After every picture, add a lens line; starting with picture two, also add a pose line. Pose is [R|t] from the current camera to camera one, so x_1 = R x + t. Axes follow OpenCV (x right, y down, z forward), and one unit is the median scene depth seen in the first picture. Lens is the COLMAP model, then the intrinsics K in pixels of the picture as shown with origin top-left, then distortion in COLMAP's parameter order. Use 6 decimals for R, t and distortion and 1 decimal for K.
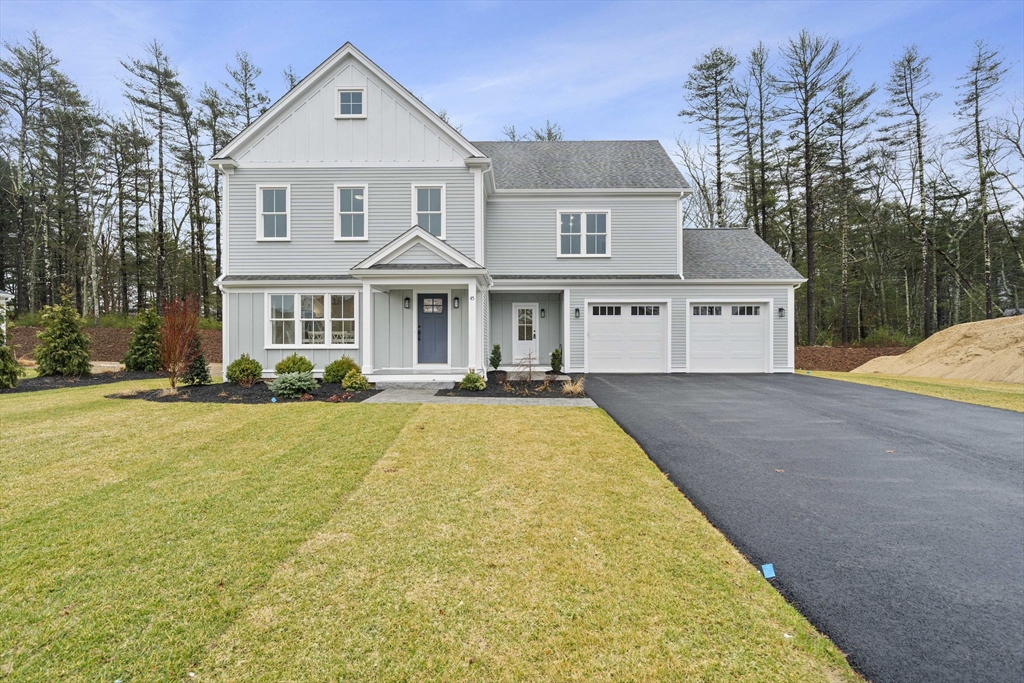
lens RADIAL K [[486.0, 0, 512.0], [0, 486.0, 341.5], [0, 0, 1]] dist [-0.001768, -0.000307]
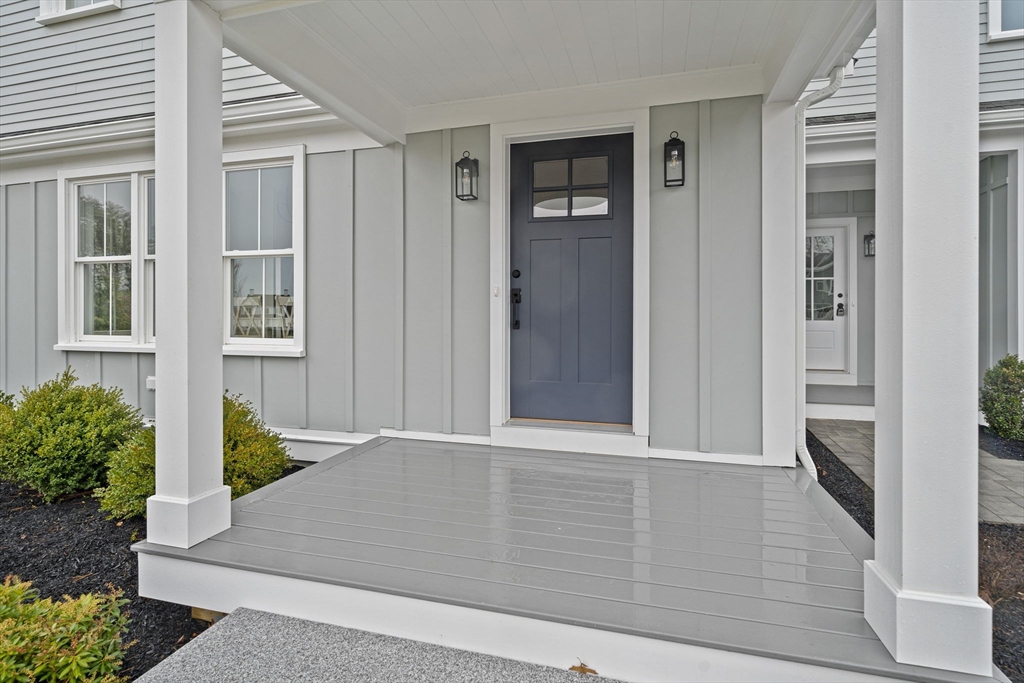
lens RADIAL K [[506.8, 0, 511.8], [0, 506.8, 314.1], [0, 0, 1]] dist [-0.000513, -0.000127]
pose [[0.965400, 0.001909, -0.260767, -0.124147], [-0.001987, 0.999998, -0.000035, -0.009555], [0.260766, 0.000552, 0.965402, 0.744375]]
